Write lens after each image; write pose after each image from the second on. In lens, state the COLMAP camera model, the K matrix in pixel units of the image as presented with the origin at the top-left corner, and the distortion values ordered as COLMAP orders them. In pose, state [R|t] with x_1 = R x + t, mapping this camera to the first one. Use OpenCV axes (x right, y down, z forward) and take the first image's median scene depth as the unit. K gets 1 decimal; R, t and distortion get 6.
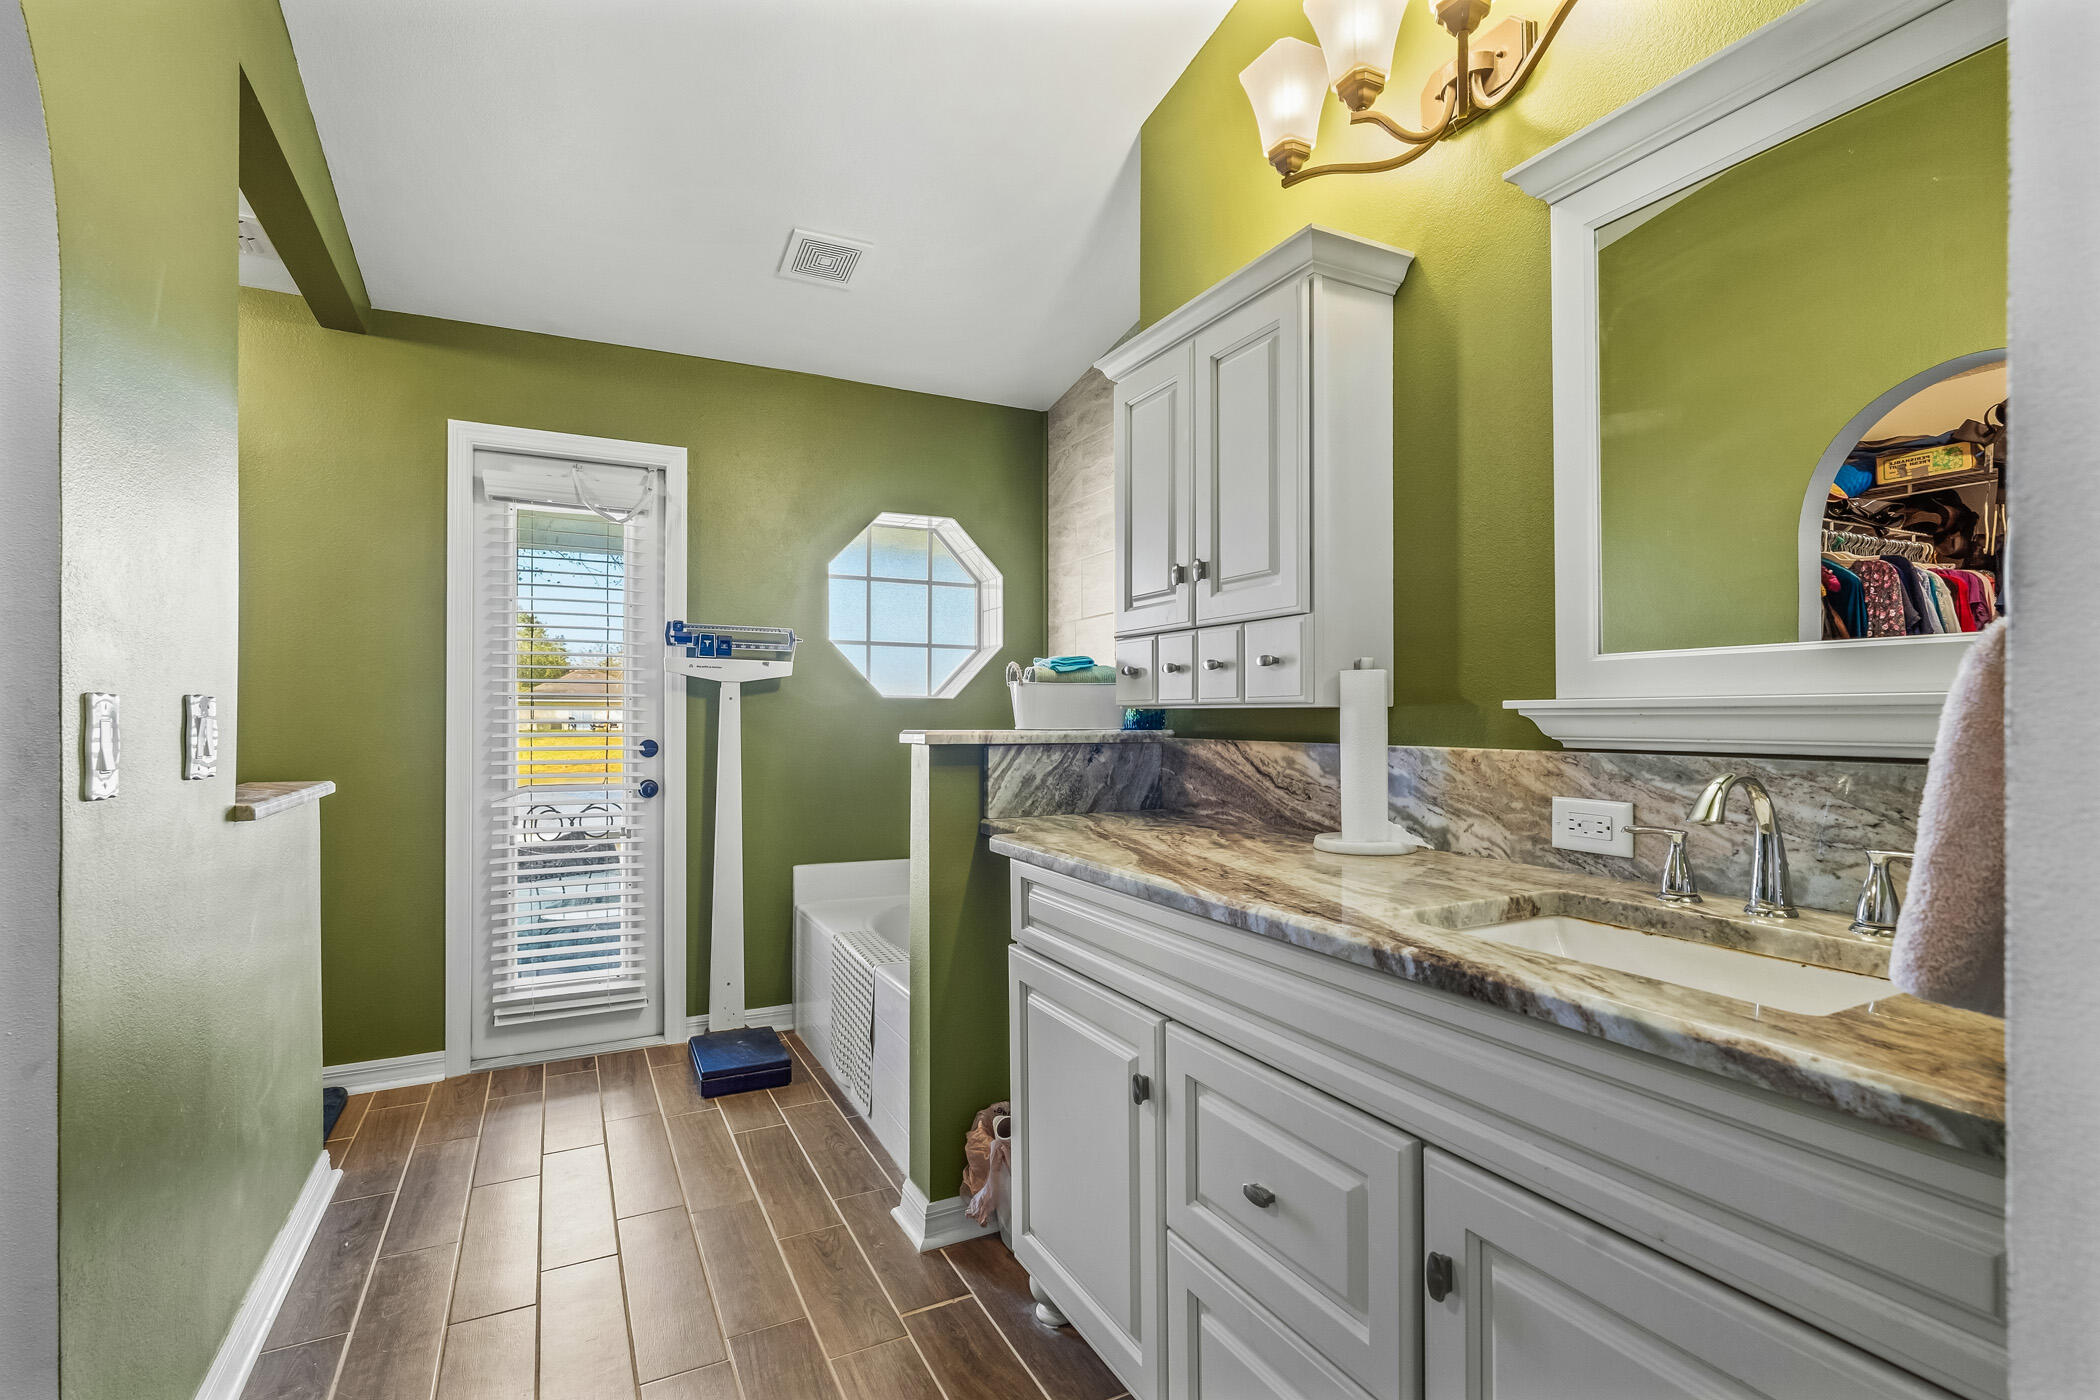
lens RADIAL K [[980.9, 0, 1051.8], [0, 980.9, 713.9], [0, 0, 1]] dist [-0.002452, 0.000051]
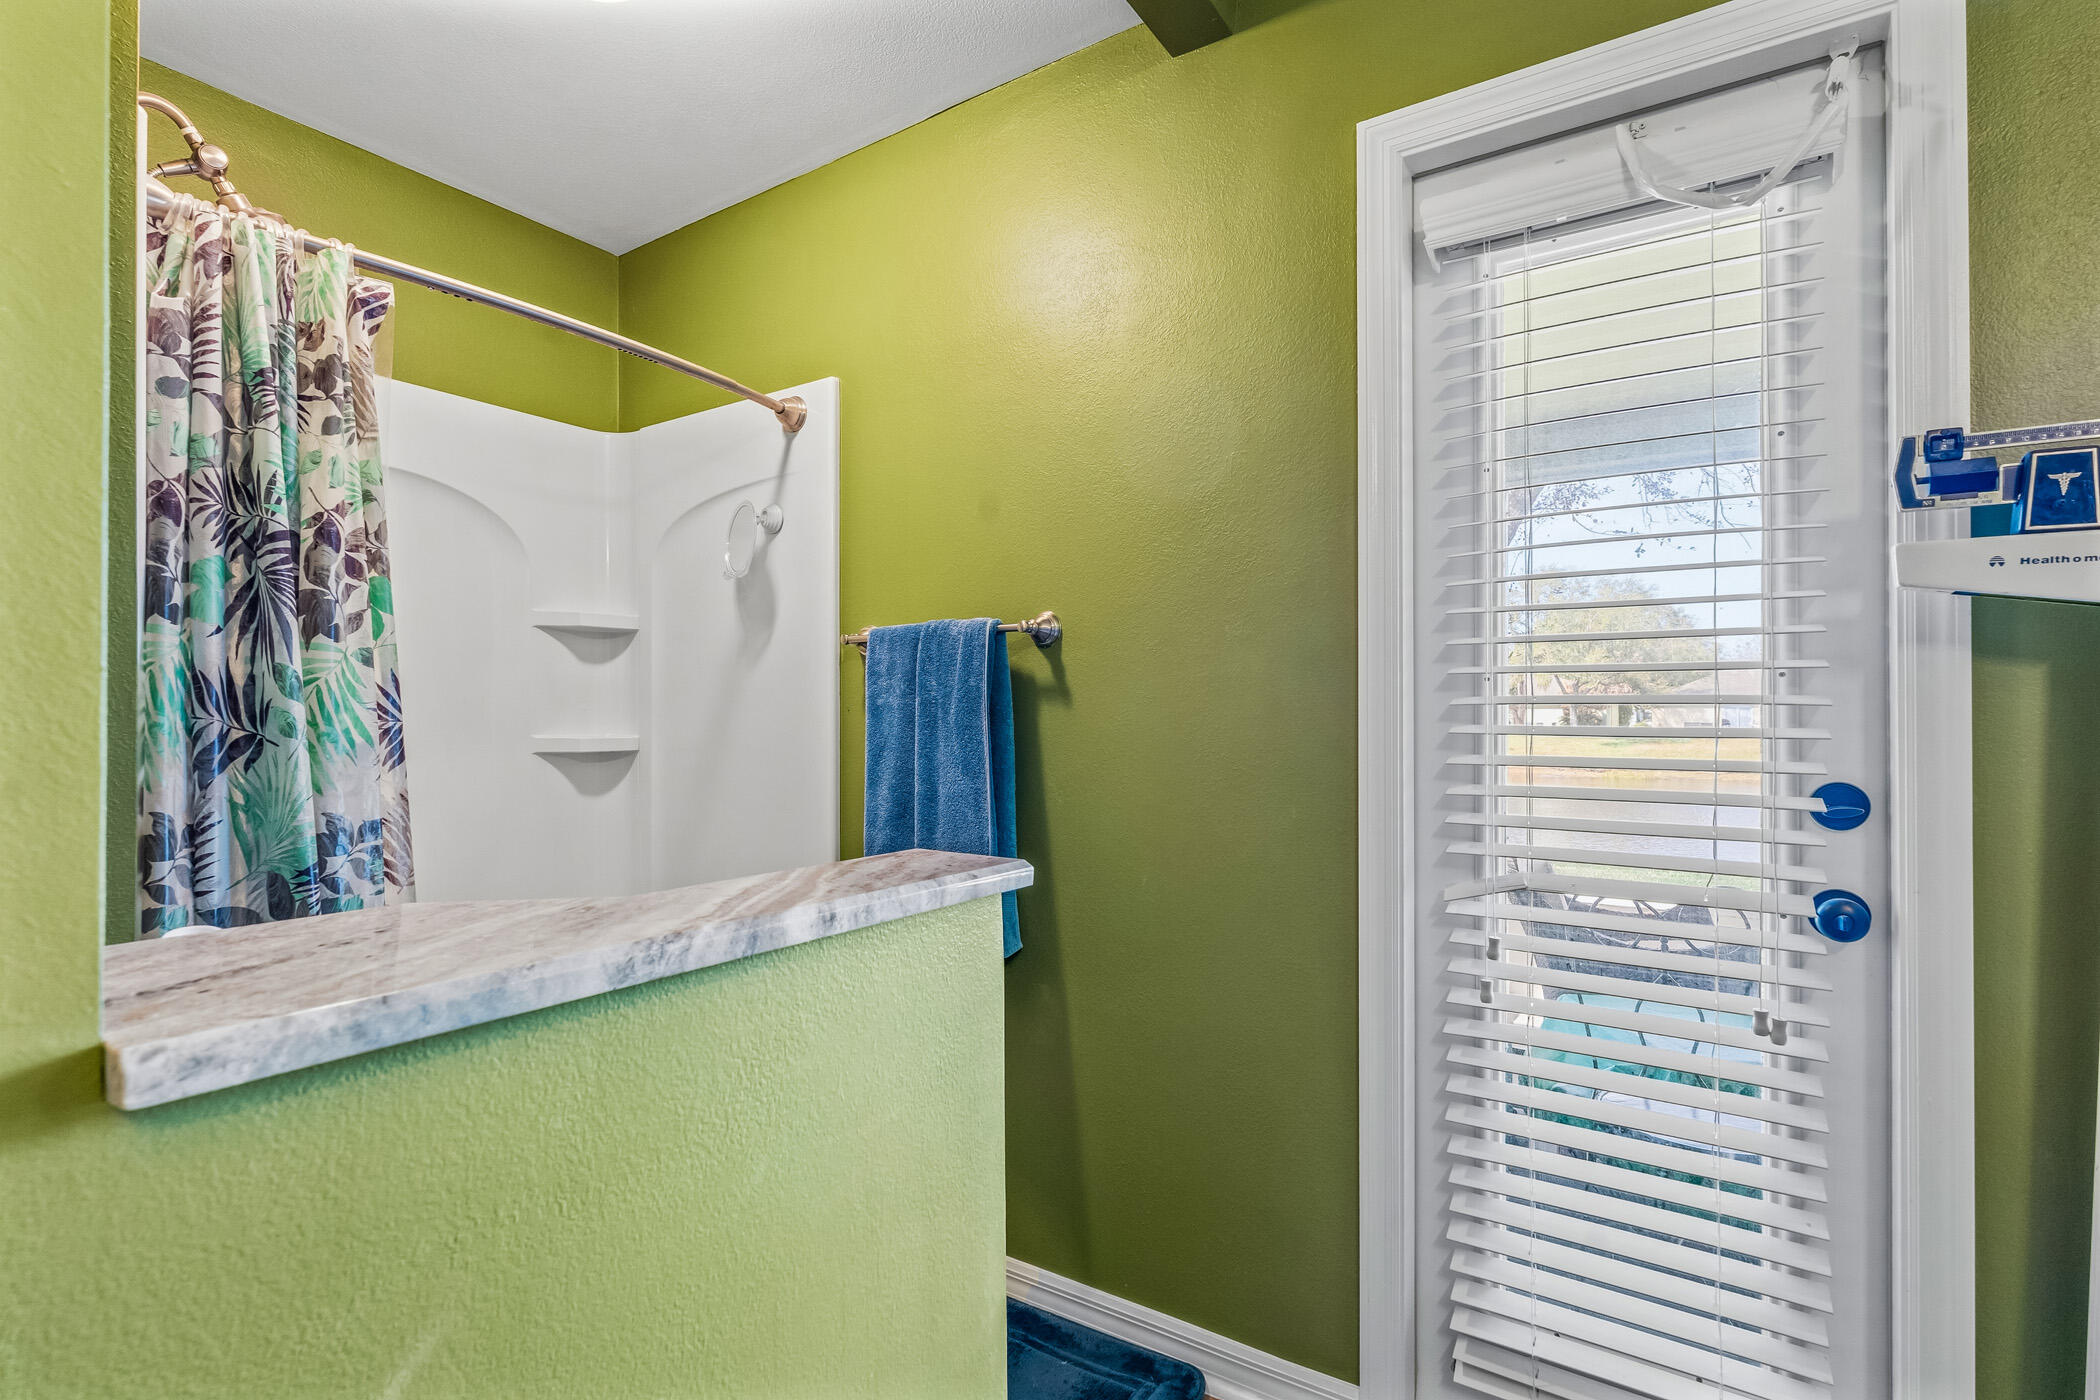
lens RADIAL K [[980.9, 0, 1051.8], [0, 980.9, 713.9], [0, 0, 1]] dist [-0.002452, 0.000051]
pose [[0.495078, -0.010436, -0.868786, -0.241931], [0.001924, 0.999939, -0.010915, 0.004144], [0.868847, 0.003732, 0.495067, 0.570418]]
